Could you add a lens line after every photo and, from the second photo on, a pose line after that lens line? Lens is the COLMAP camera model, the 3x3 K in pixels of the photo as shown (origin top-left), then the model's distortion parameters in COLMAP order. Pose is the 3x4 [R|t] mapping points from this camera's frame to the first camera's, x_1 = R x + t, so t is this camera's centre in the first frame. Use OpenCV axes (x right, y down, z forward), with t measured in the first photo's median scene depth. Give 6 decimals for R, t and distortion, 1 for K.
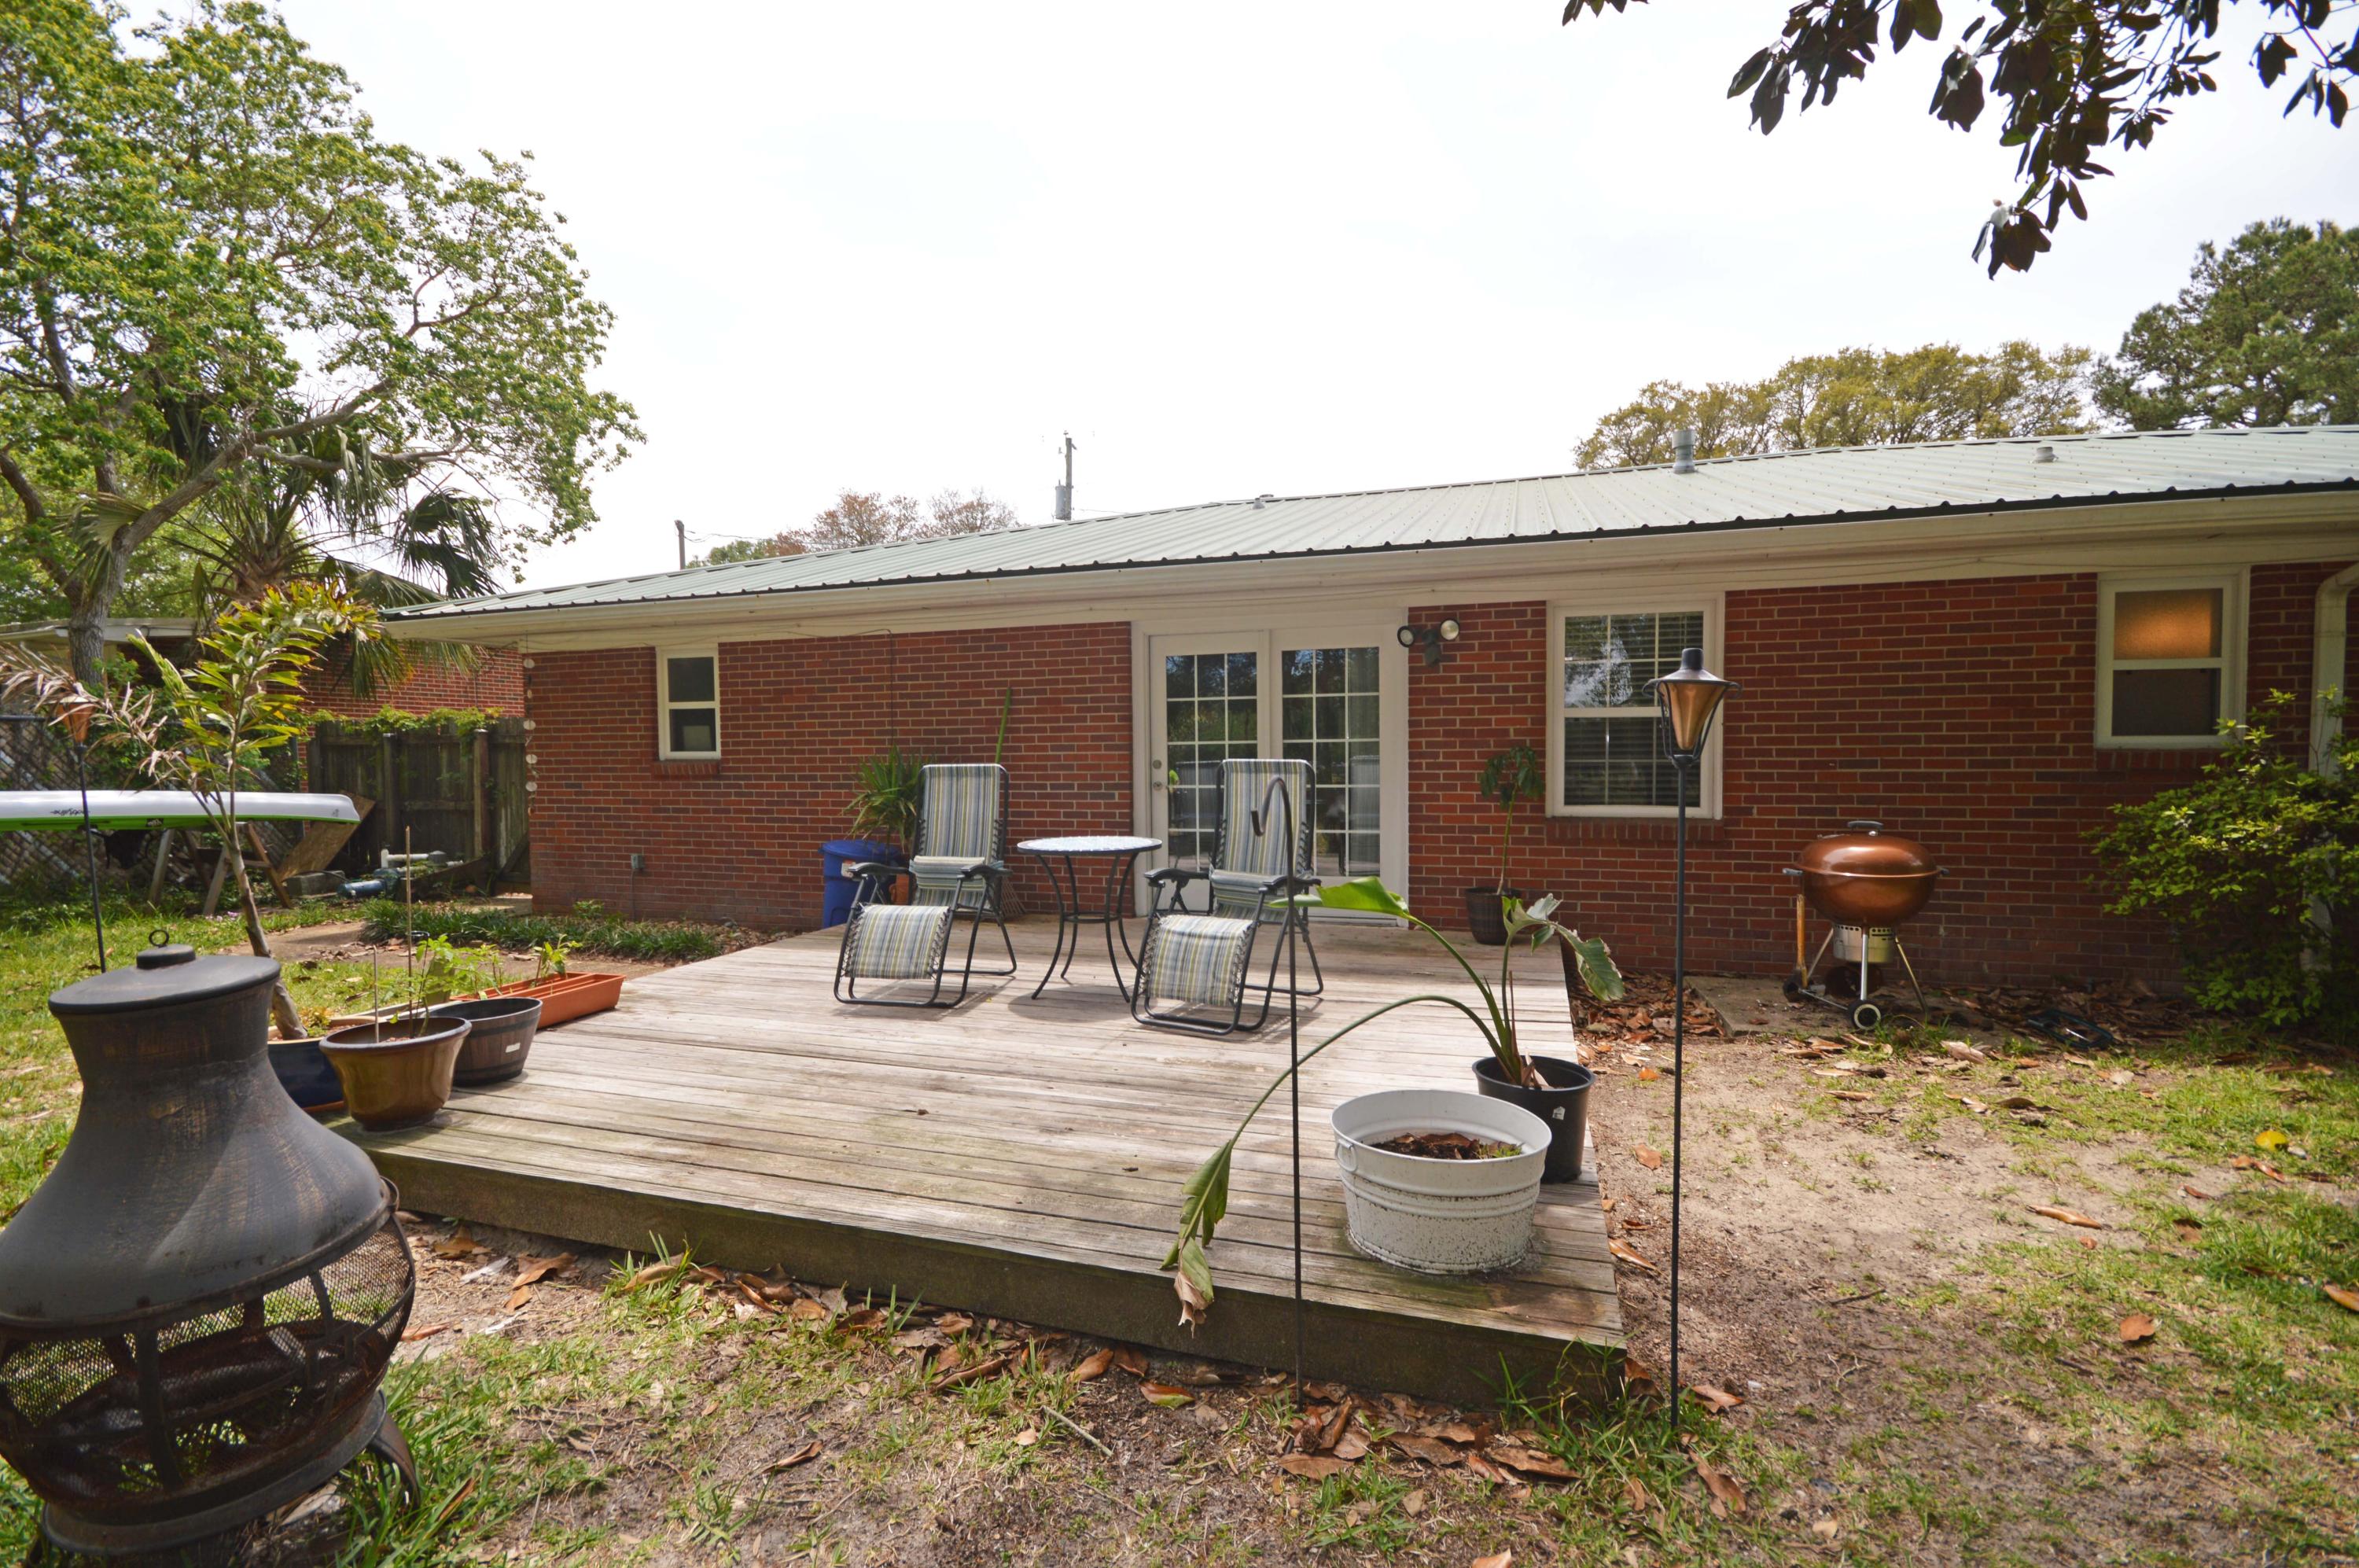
lens RADIAL K [[1053.3, 0, 1185.4], [0, 1053.3, 795.7], [0, 0, 1]] dist [-0.000631, -0.000055]
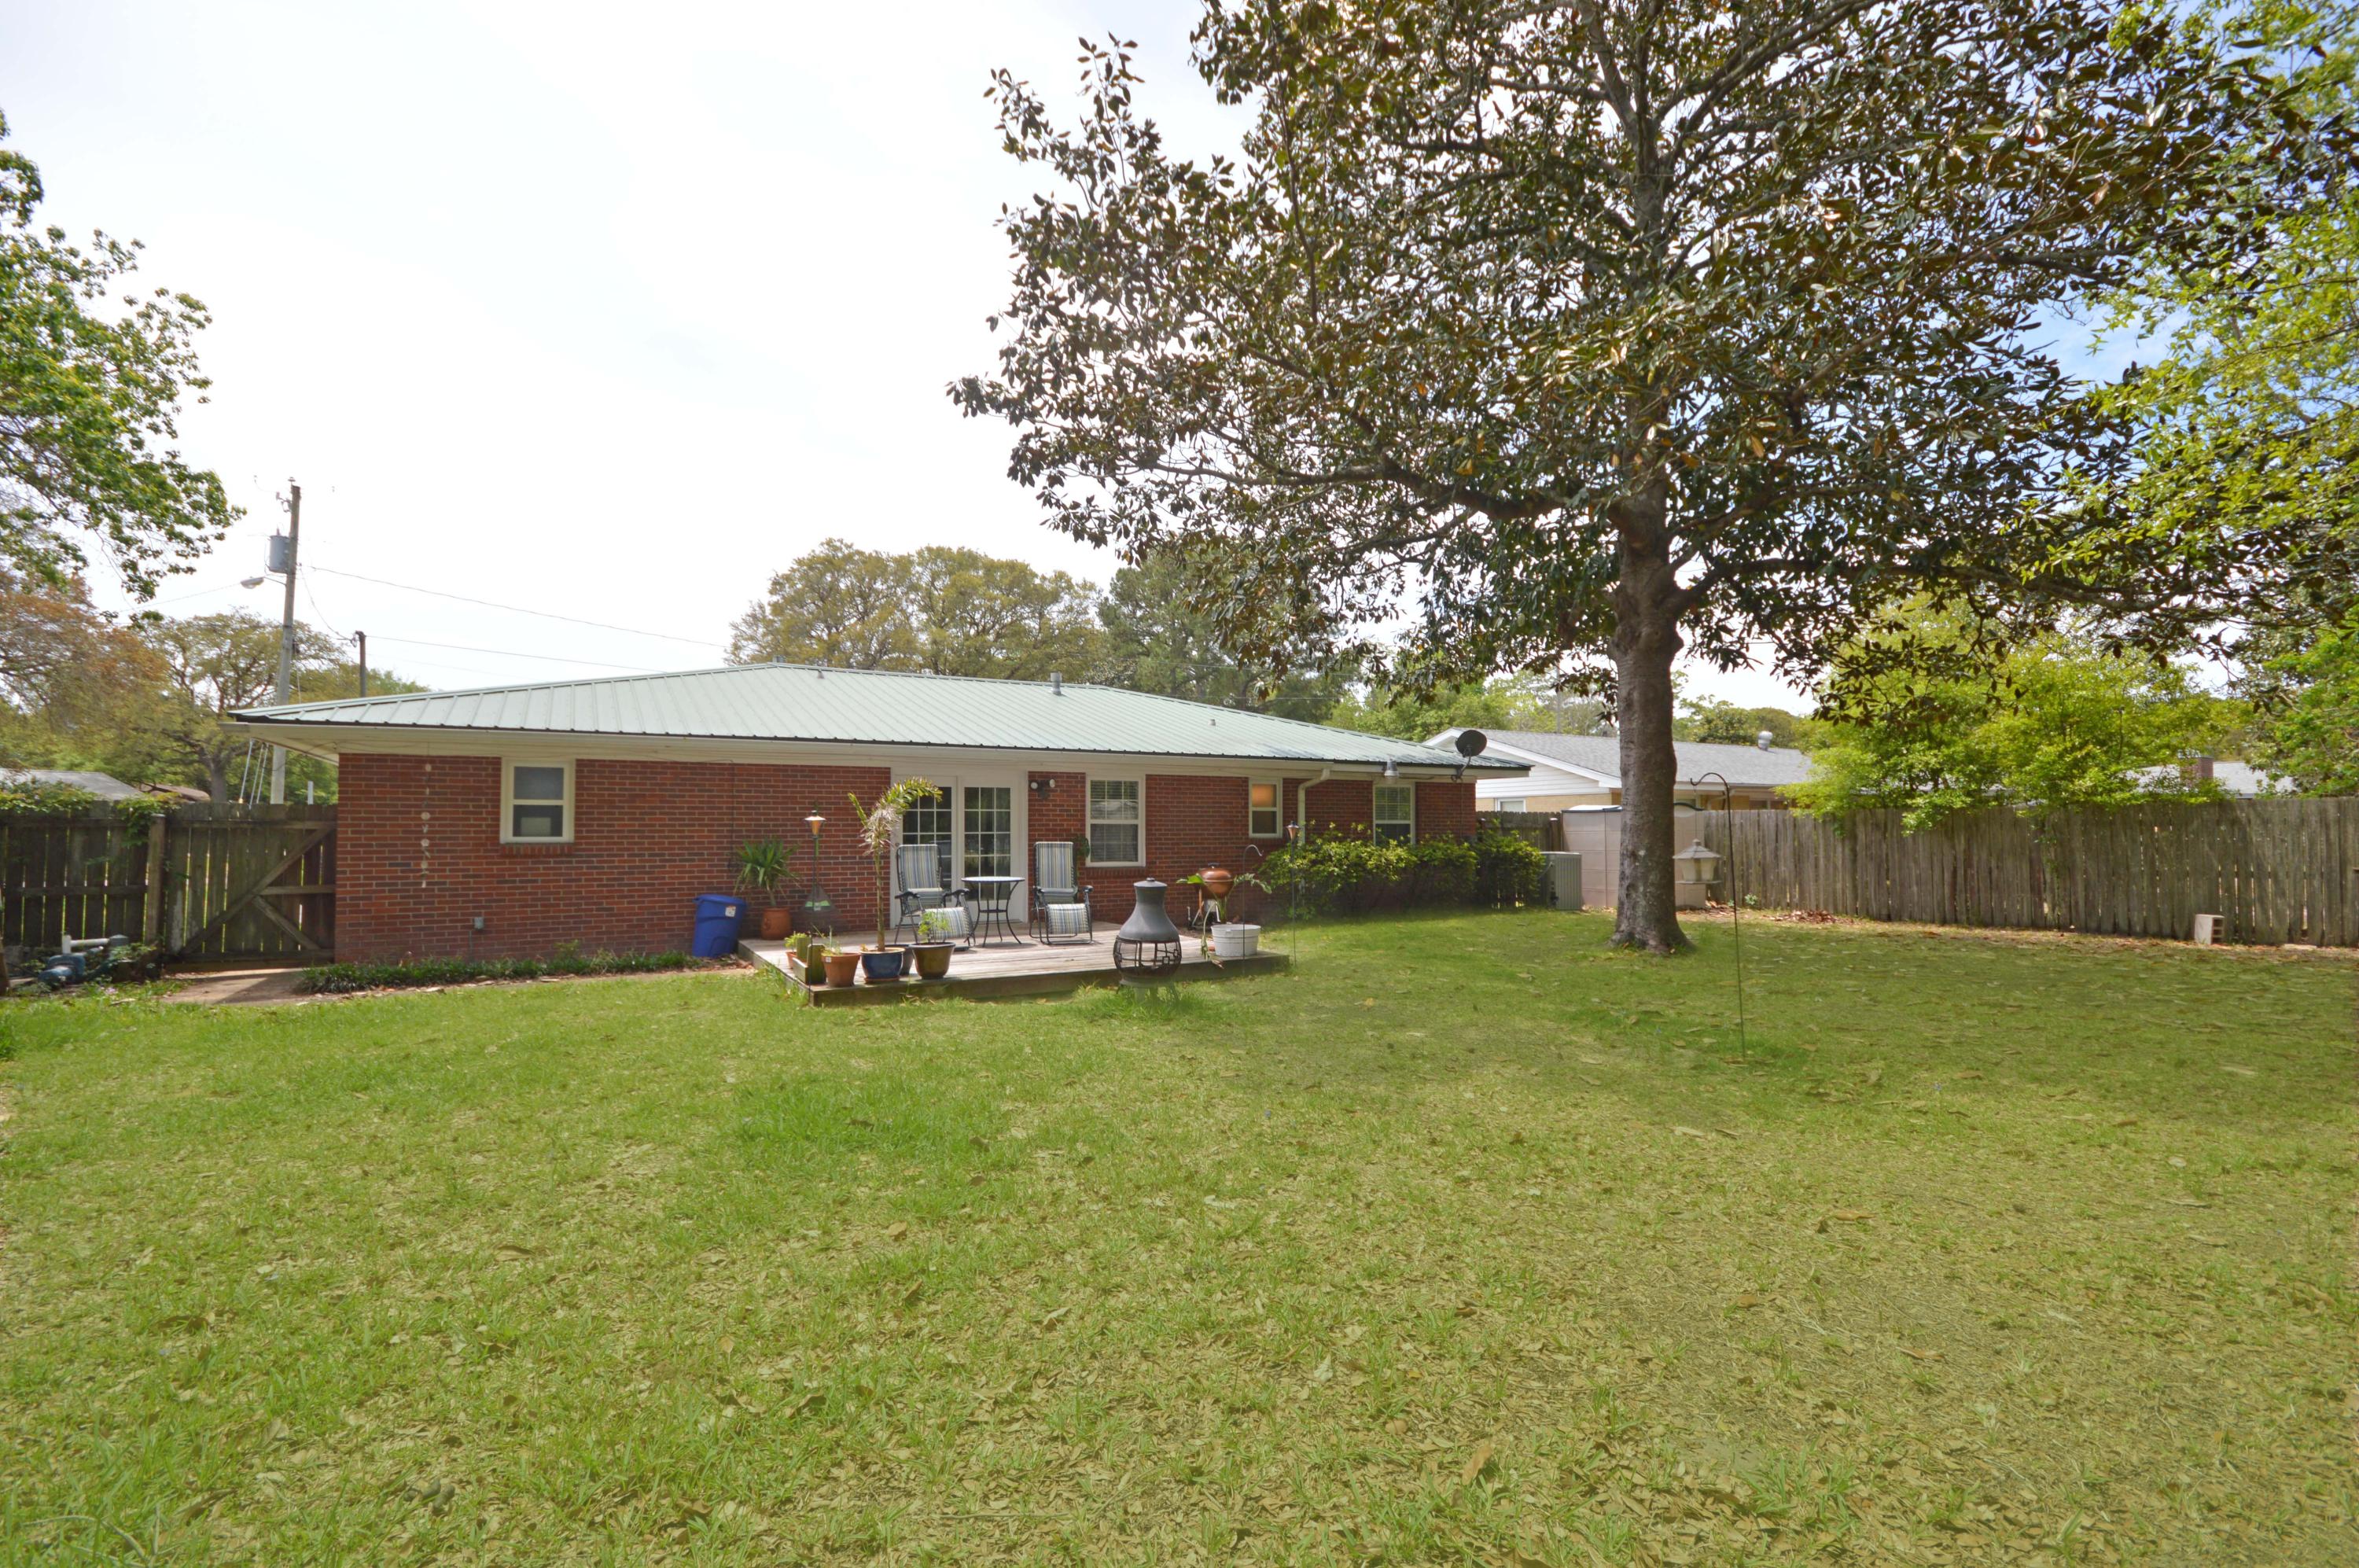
lens RADIAL K [[1053.3, 0, 1175.3], [0, 1053.3, 788.0], [0, 0, 1]] dist [-0.000631, -0.000055]
pose [[0.666225, 0.036263, 0.744869, -0.773272], [0.026775, 0.997010, -0.072487, 0.012289], [-0.745270, 0.068237, 0.663262, -0.417153]]
